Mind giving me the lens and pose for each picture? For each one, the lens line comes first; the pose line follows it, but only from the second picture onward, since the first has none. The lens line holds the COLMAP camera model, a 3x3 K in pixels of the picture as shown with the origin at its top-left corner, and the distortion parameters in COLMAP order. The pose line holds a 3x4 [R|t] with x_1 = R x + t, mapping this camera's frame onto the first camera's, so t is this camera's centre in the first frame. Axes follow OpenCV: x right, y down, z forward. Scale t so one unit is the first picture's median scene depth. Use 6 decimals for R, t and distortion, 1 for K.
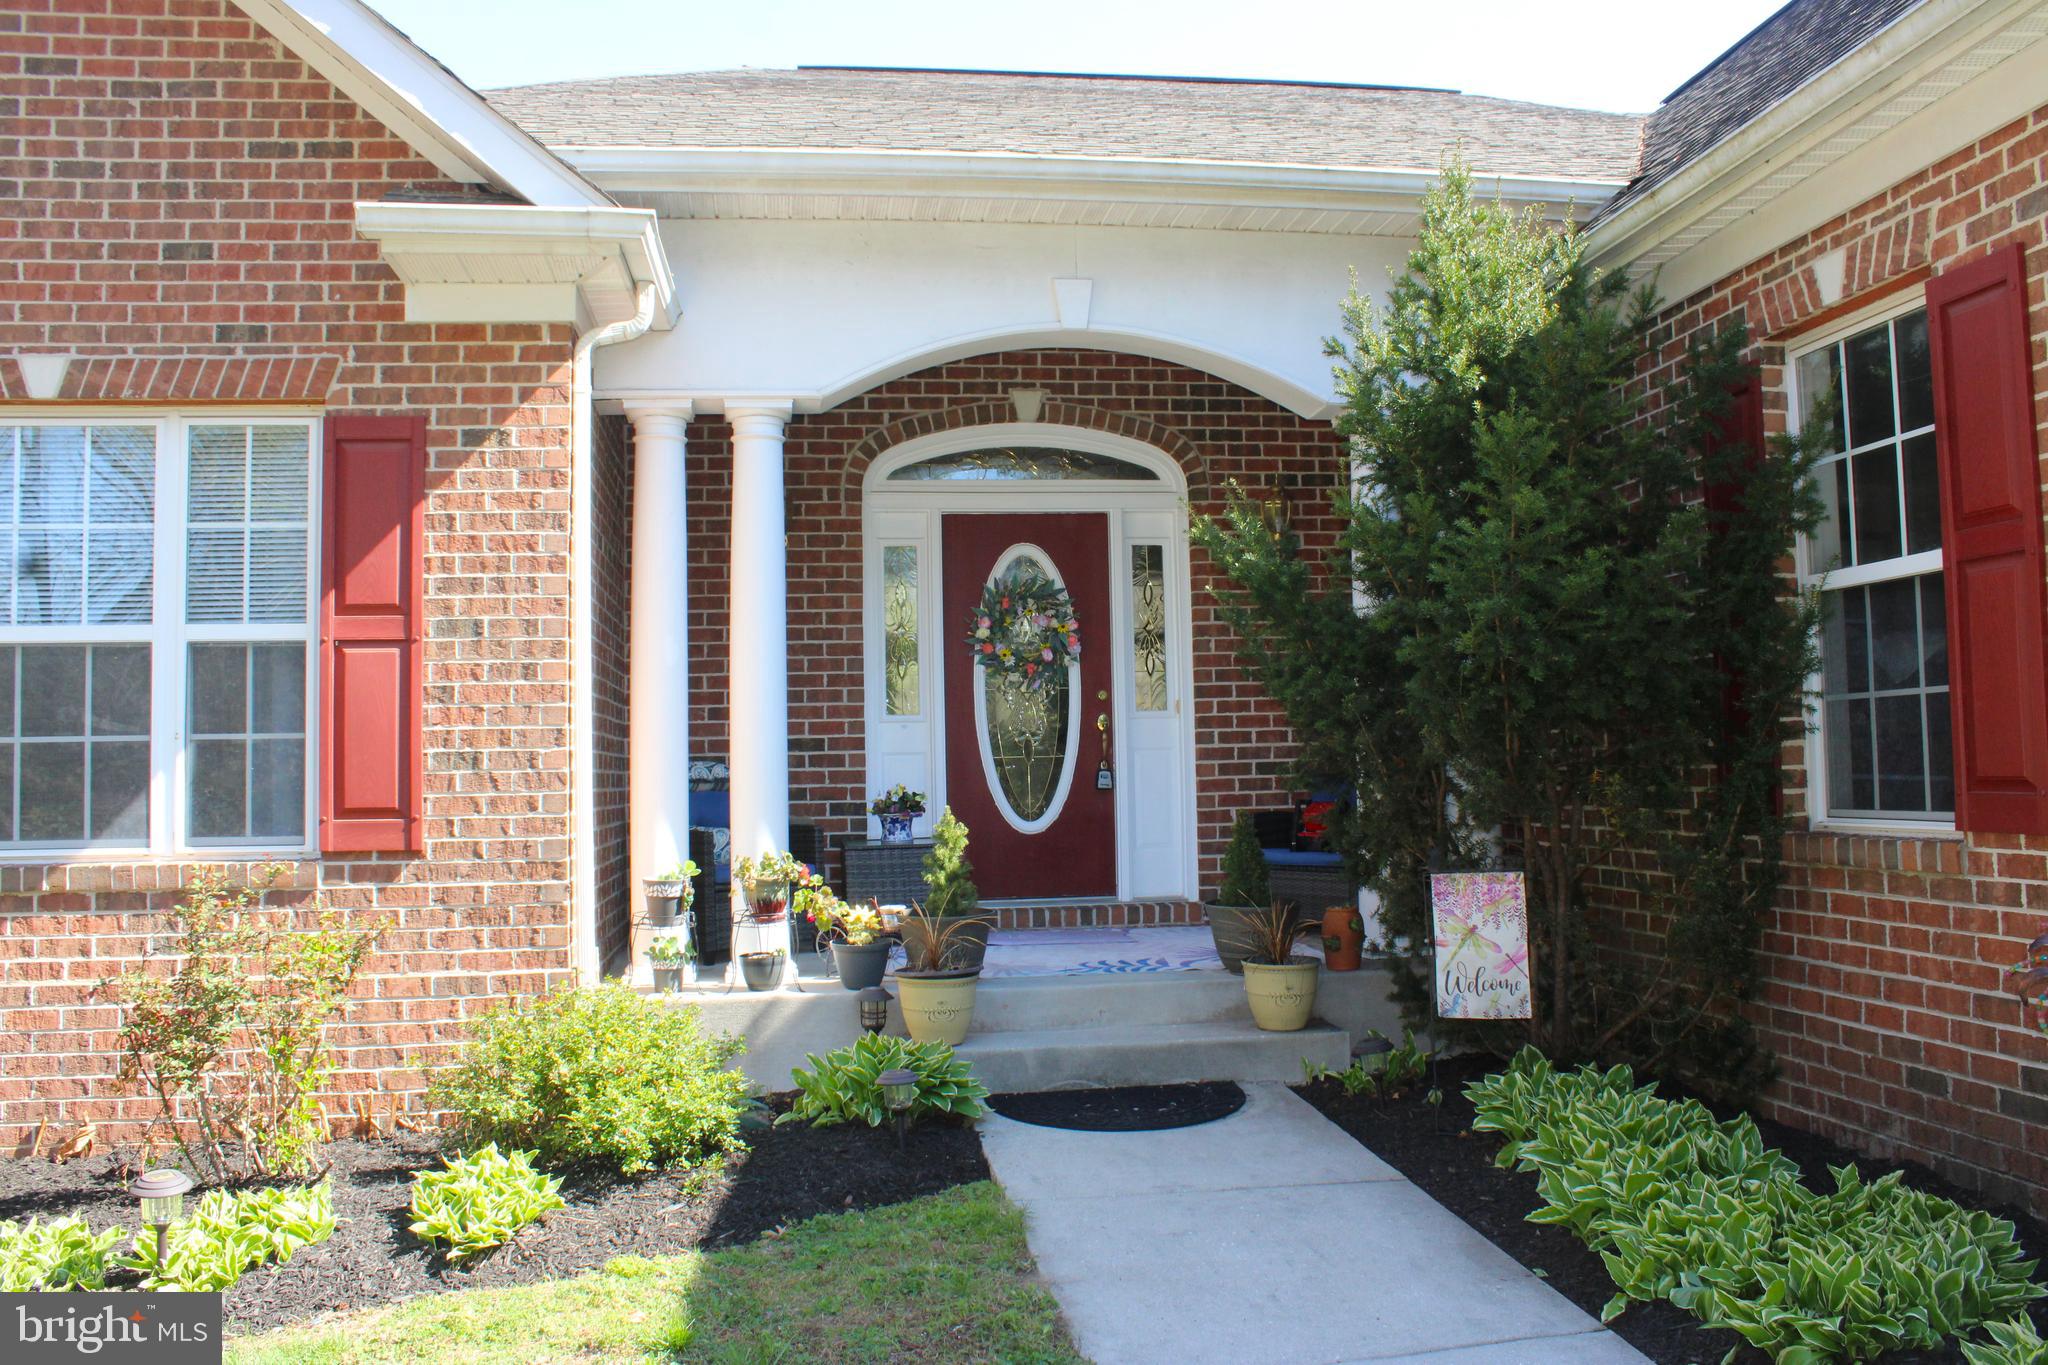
lens RADIAL K [[1742.0, 0, 1020.0], [0, 1742.0, 686.6], [0, 0, 1]] dist [-0.085778, 0.005337]
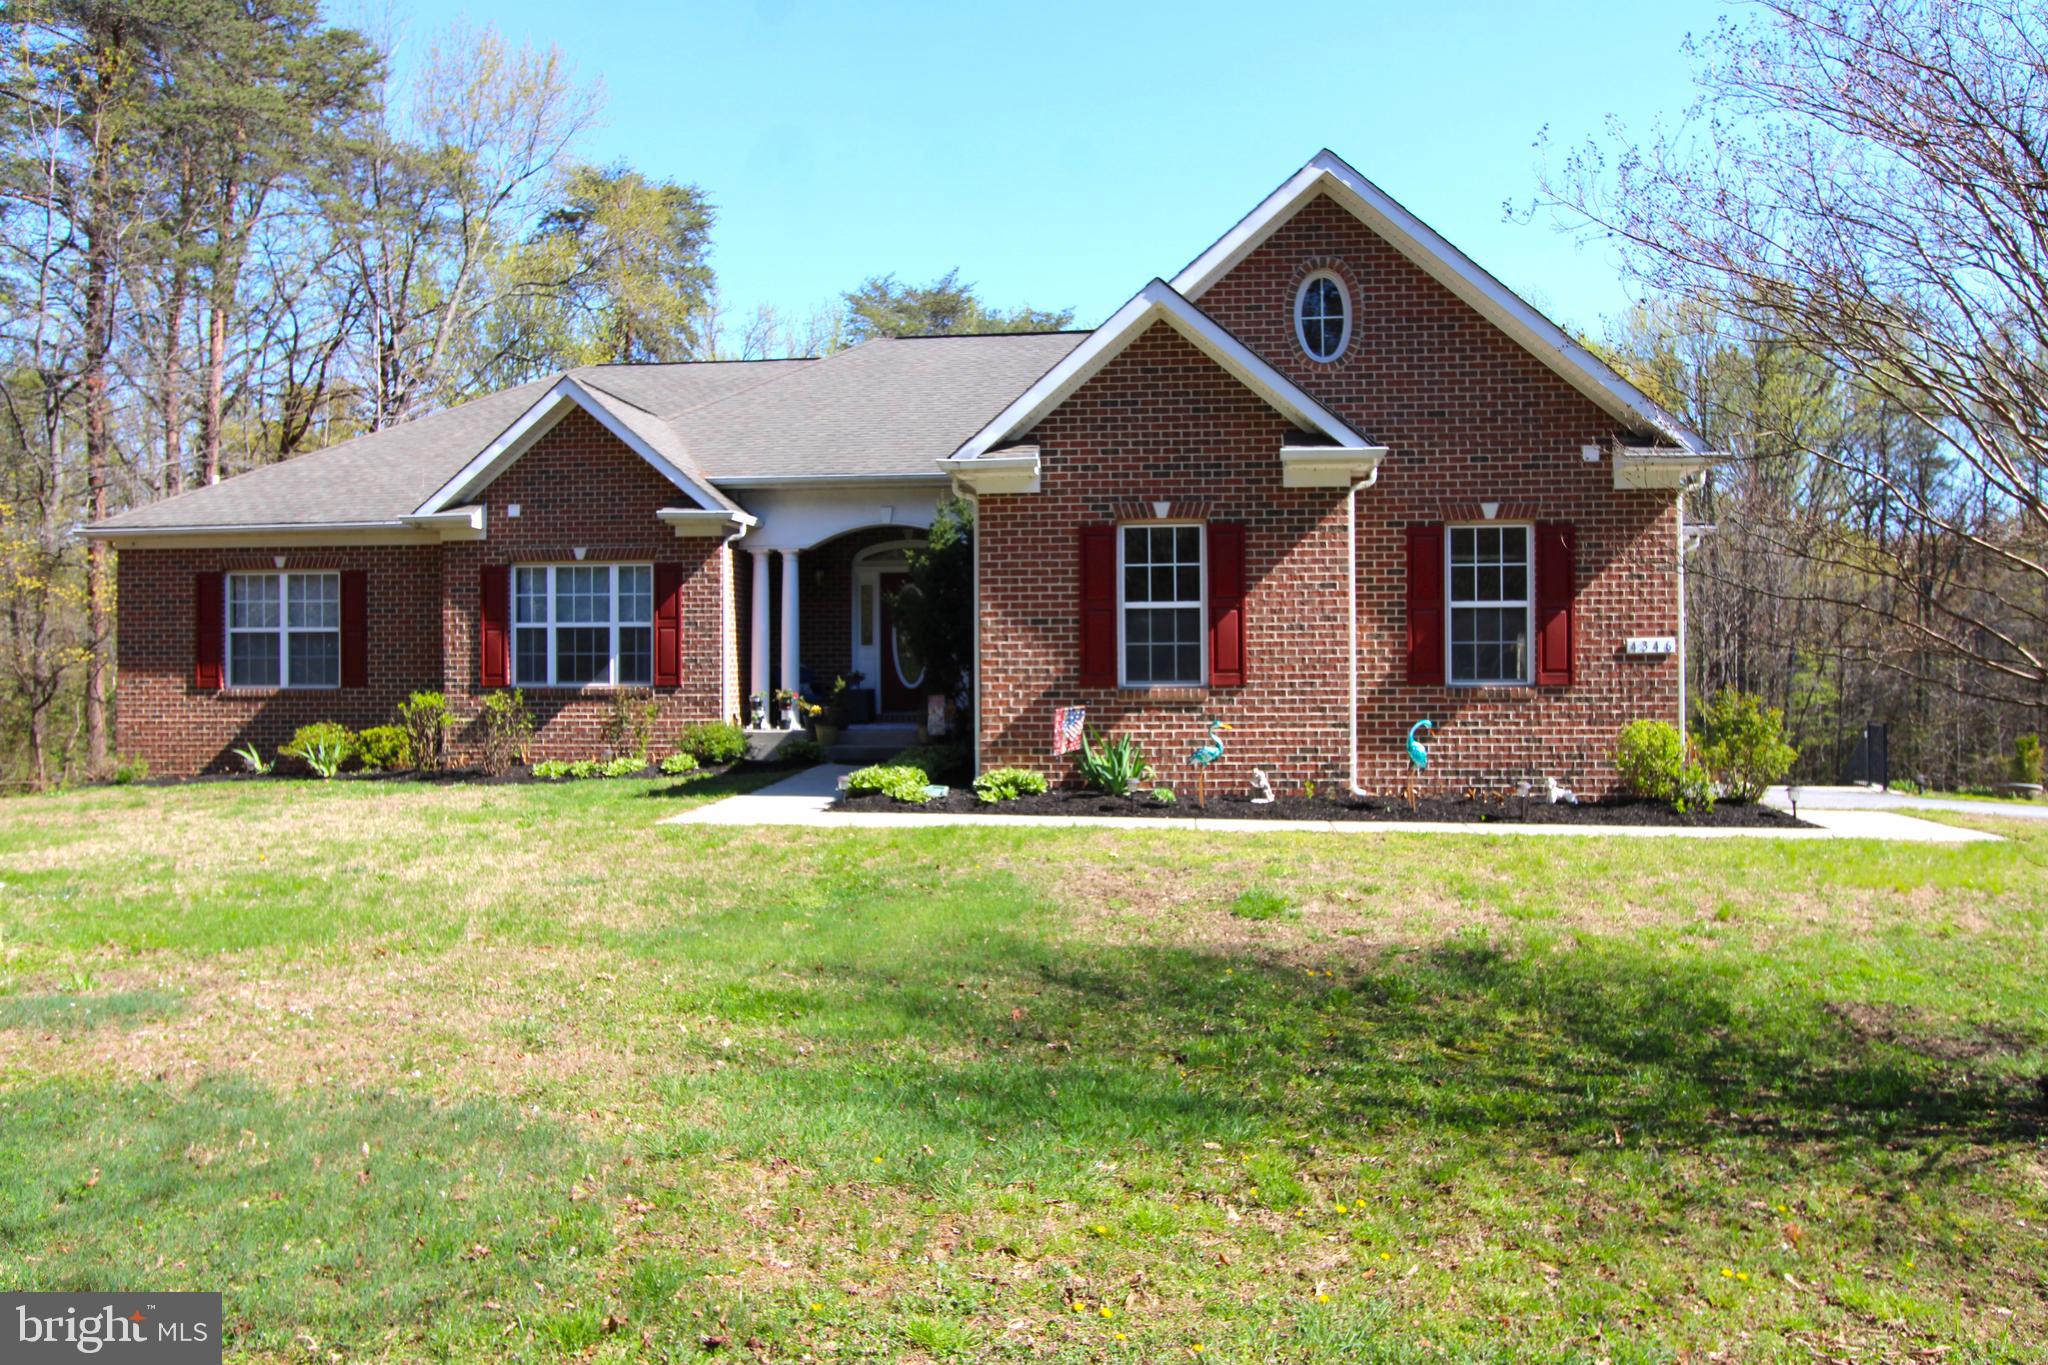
lens RADIAL K [[1551.6, 0, 1023.1], [0, 1551.6, 670.6], [0, 0, 1]] dist [-0.002665, -0.003133]
pose [[0.973859, 0.016790, -0.226533, 1.046329], [-0.002406, 0.997971, 0.063623, -0.139143], [0.227141, -0.061415, 0.971923, -1.921950]]
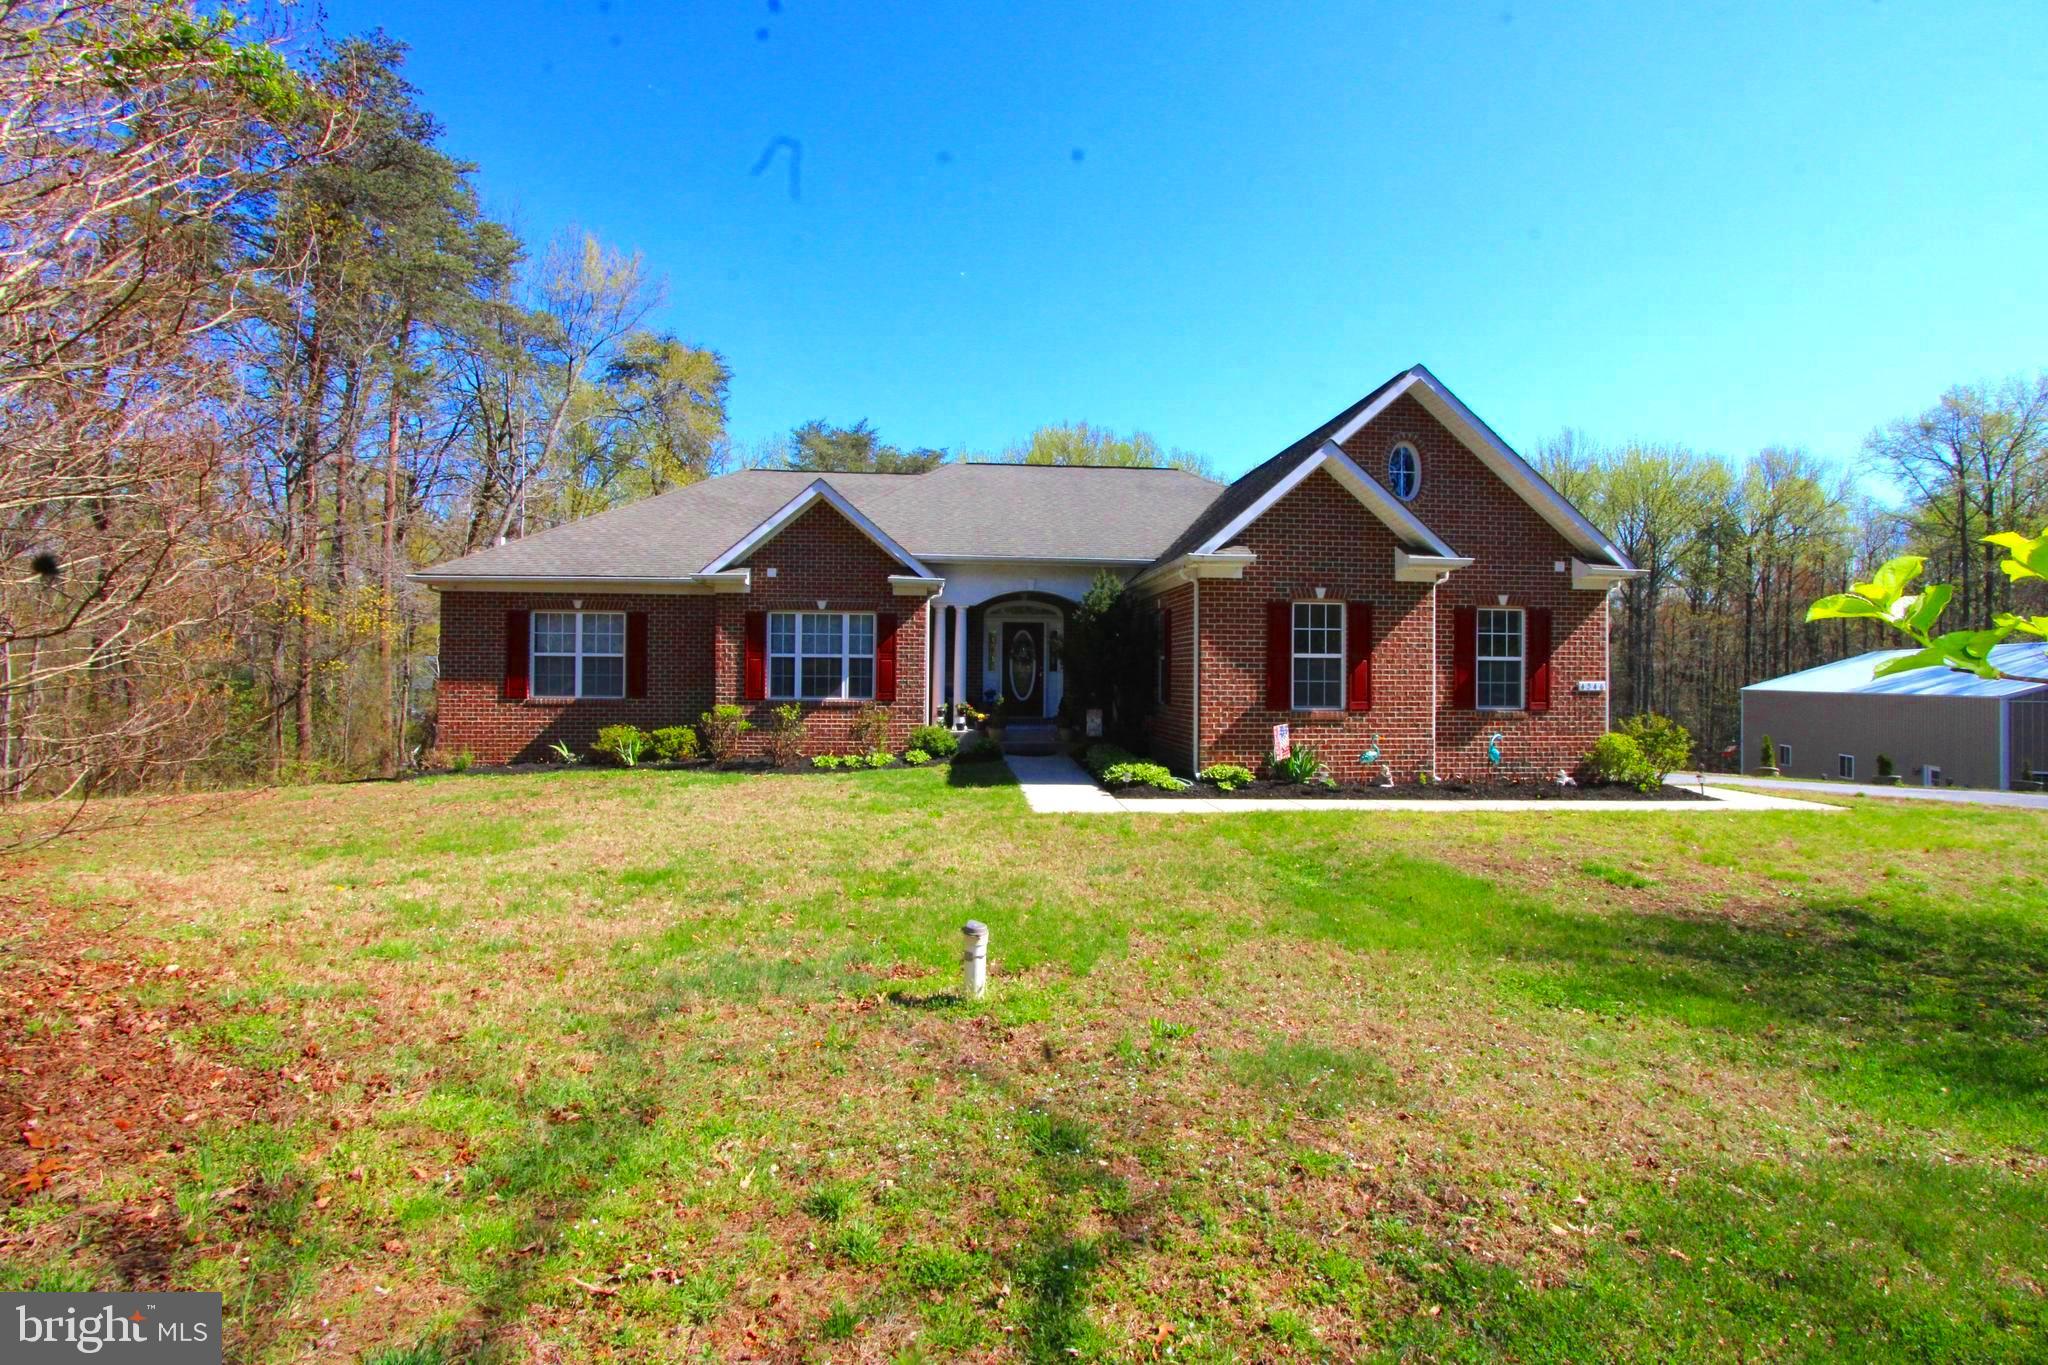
lens RADIAL K [[958.2, 0, 1068.7], [0, 958.2, 663.7], [0, 0, 1]] dist [-0.027019, 0.000170]
pose [[0.999522, 0.029909, -0.007773, 0.181340], [-0.029493, 0.998362, 0.049023, -0.161069], [0.009227, -0.048770, 0.998767, -1.774719]]
